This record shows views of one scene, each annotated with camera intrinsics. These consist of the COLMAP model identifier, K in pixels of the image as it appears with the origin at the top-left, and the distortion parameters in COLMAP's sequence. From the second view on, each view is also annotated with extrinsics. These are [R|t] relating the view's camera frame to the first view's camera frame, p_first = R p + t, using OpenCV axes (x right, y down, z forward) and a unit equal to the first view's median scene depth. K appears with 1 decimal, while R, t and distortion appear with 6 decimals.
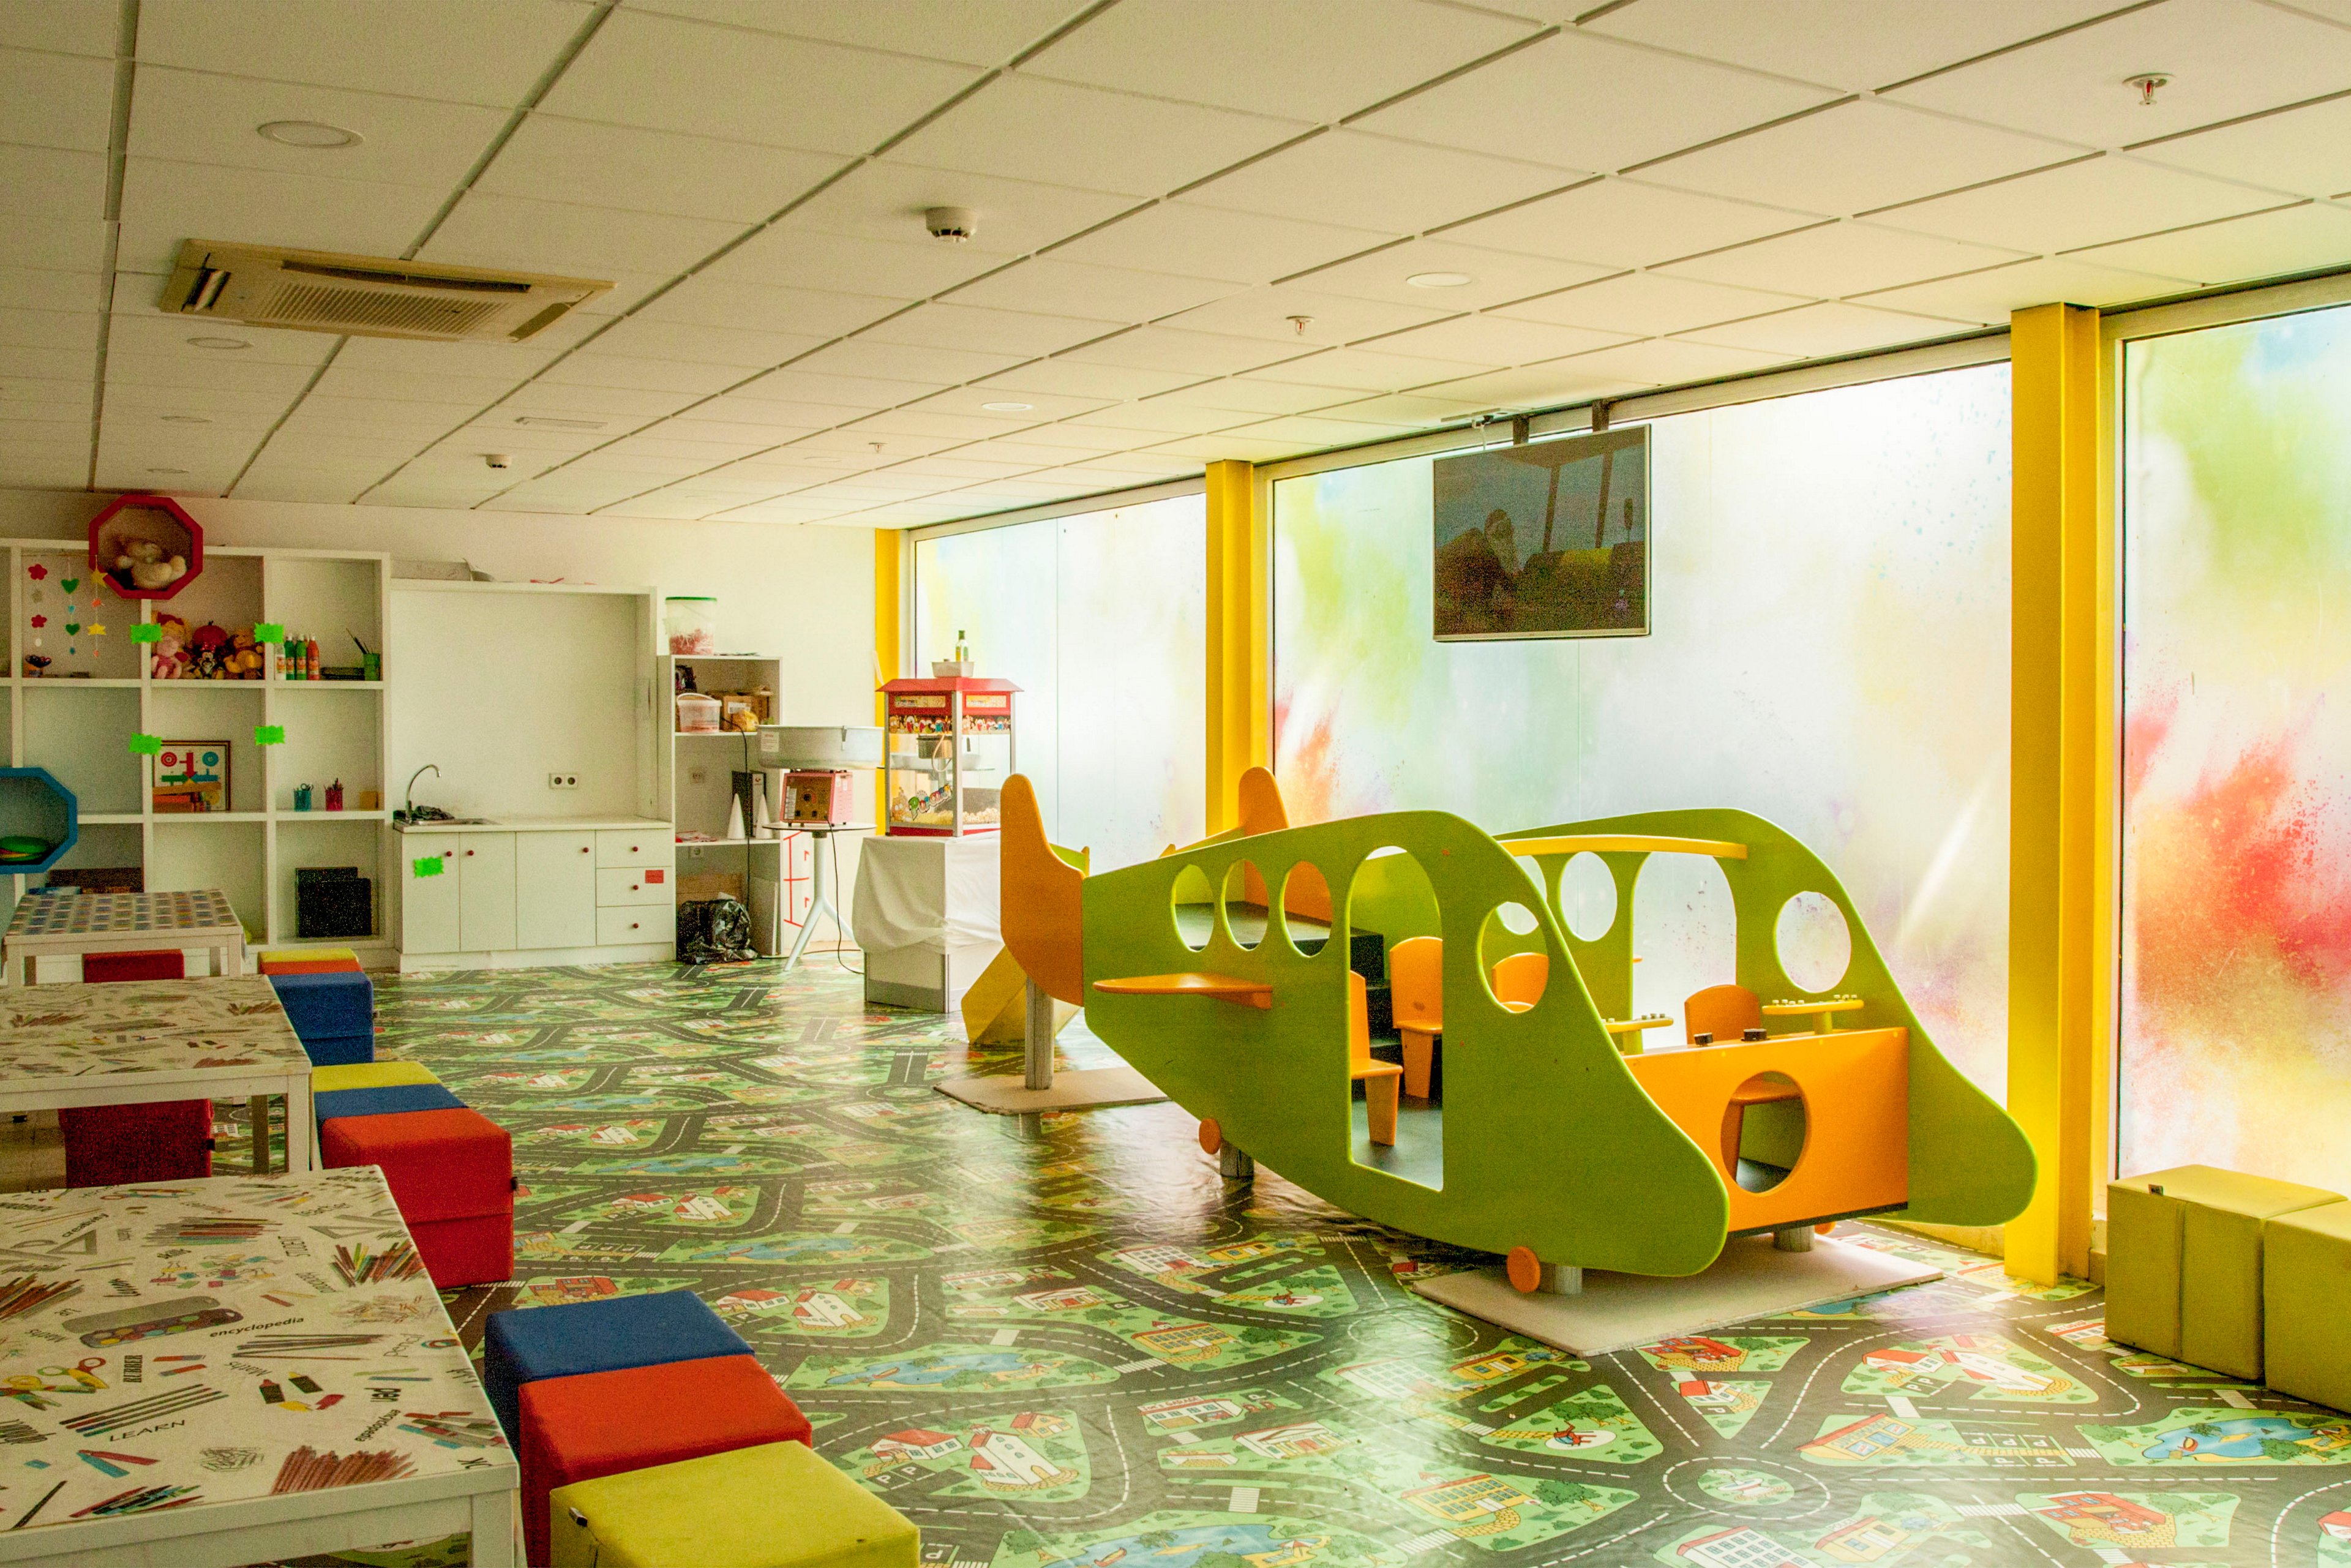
lens RADIAL K [[2023.0, 0, 1154.8], [0, 2023.0, 766.9], [0, 0, 1]] dist [-0.062617, 0.004371]
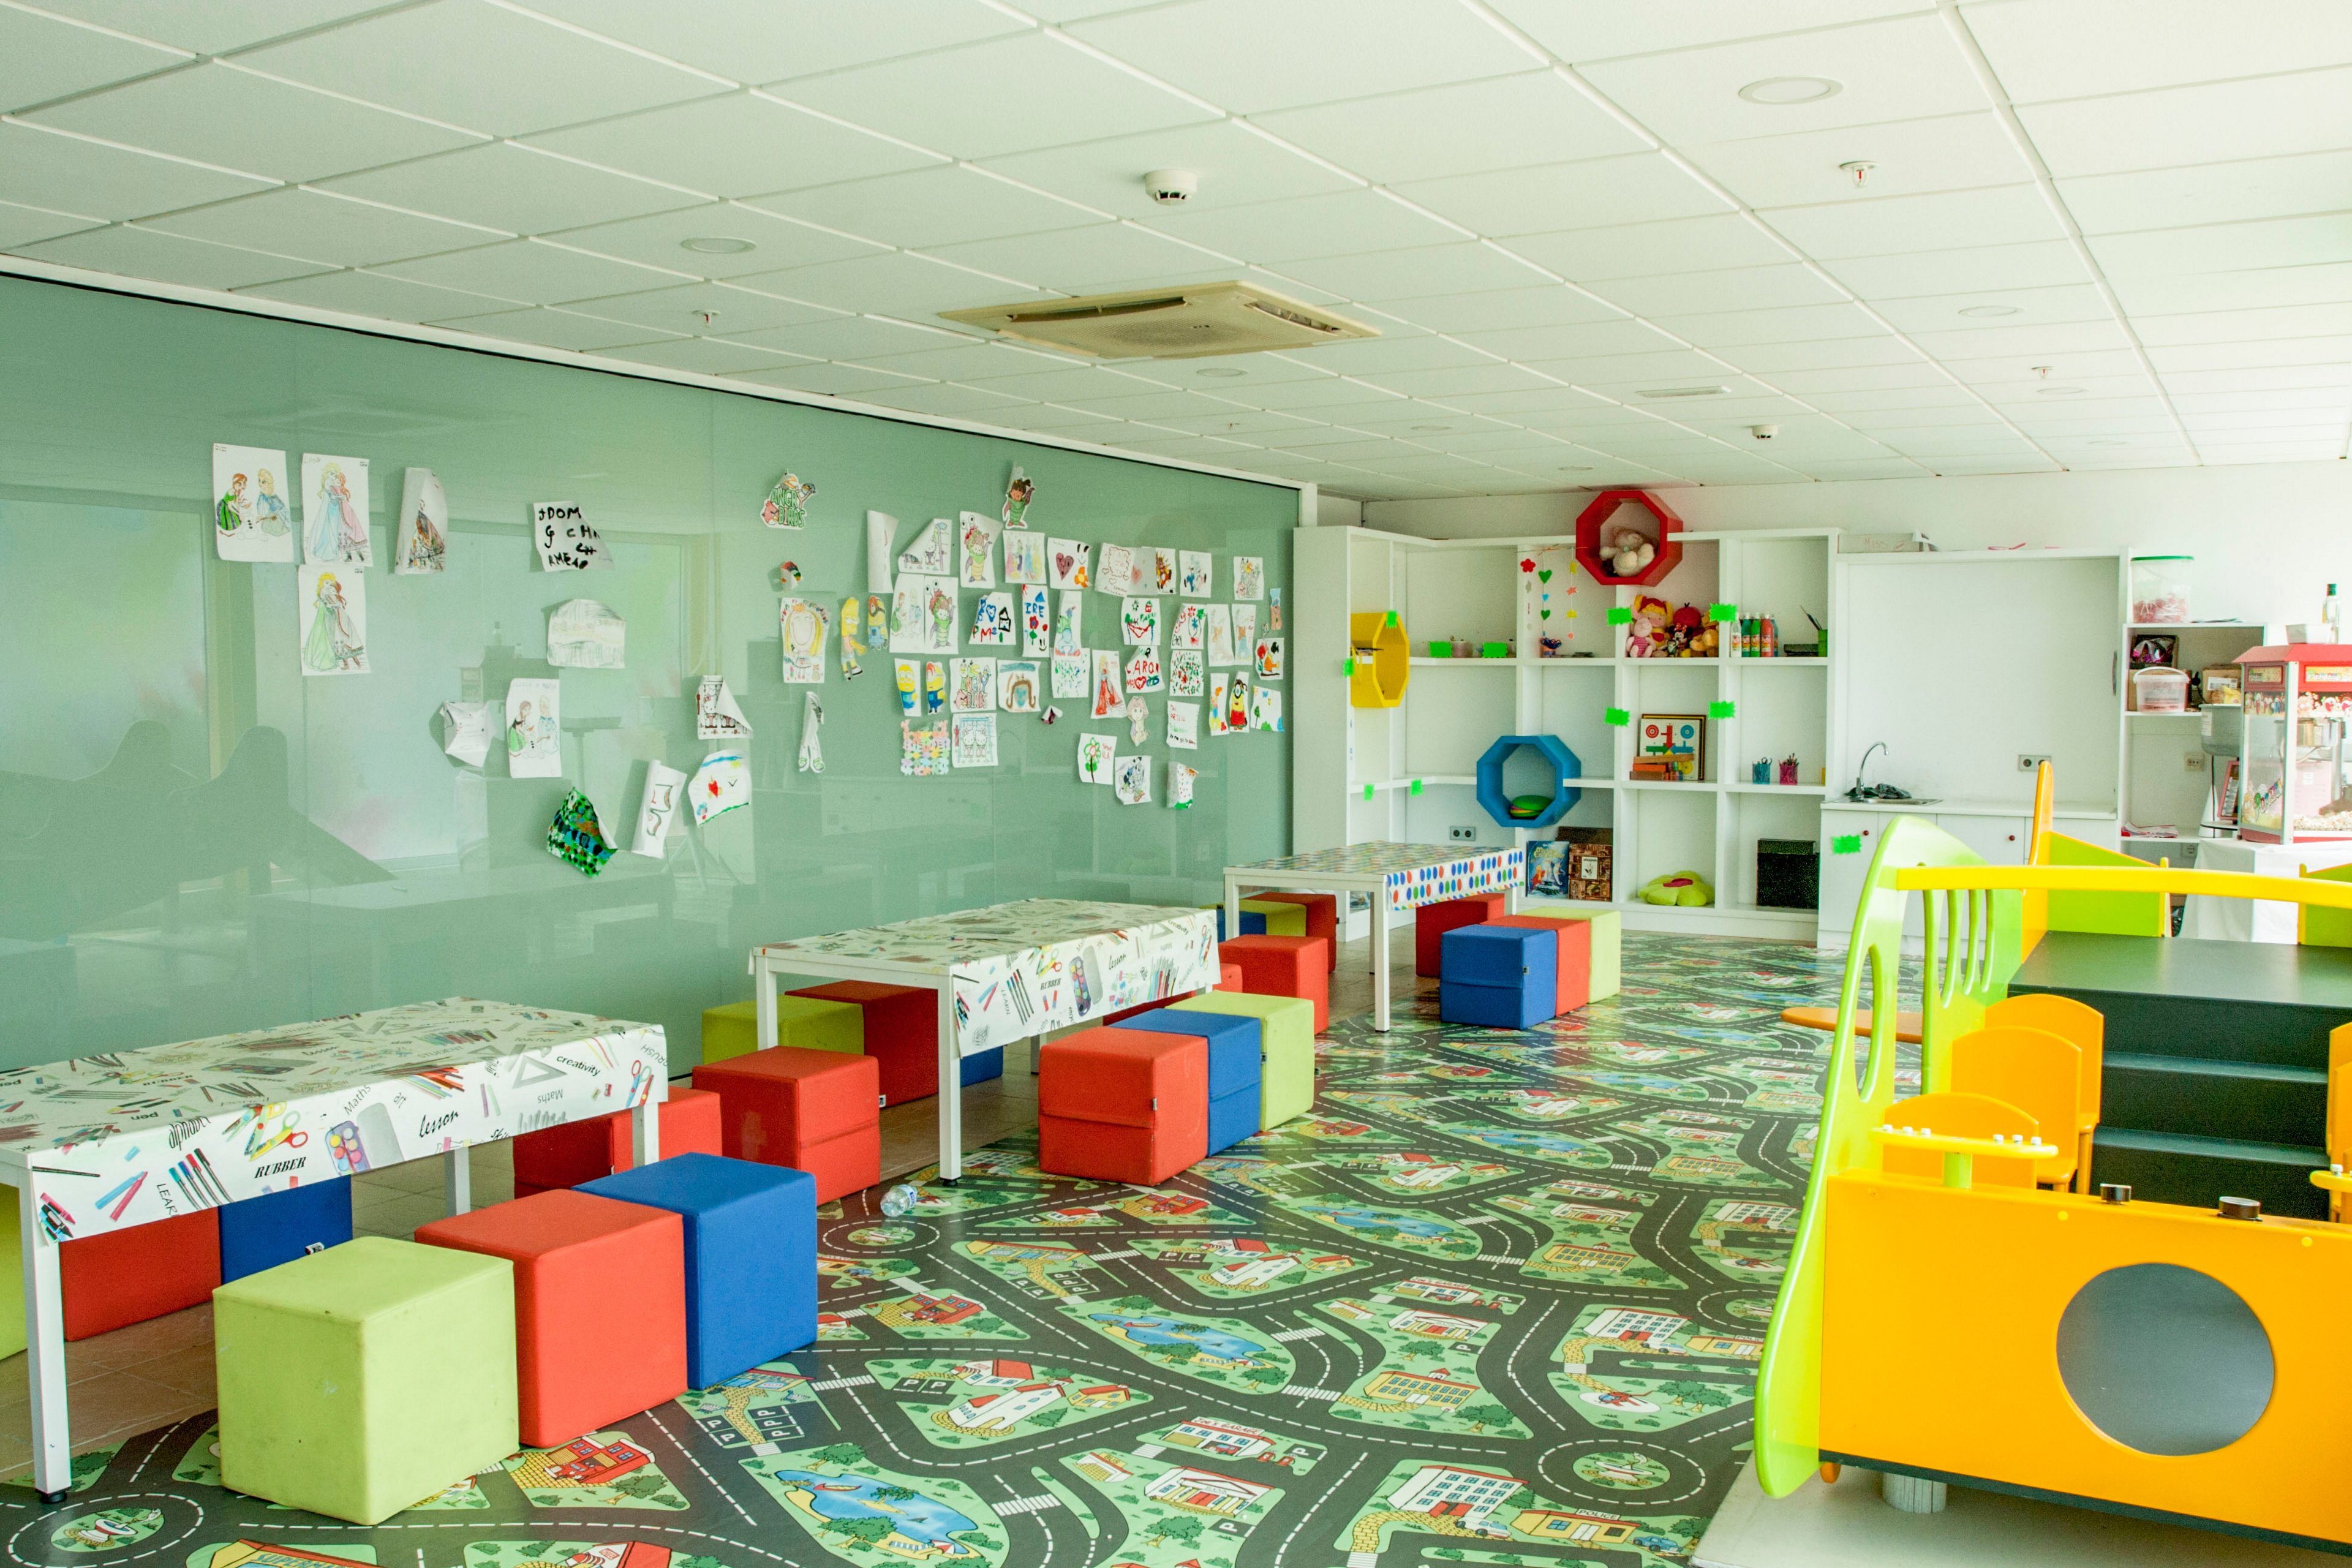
lens RADIAL K [[2023.8, 0, 1156.7], [0, 2023.8, 801.1], [0, 0, 1]] dist [-0.062617, 0.004371]
pose [[0.520789, 0.045313, -0.852482, 0.306349], [-0.023066, 0.998973, 0.039009, -0.002520], [0.853374, -0.000652, 0.521299, 0.195357]]
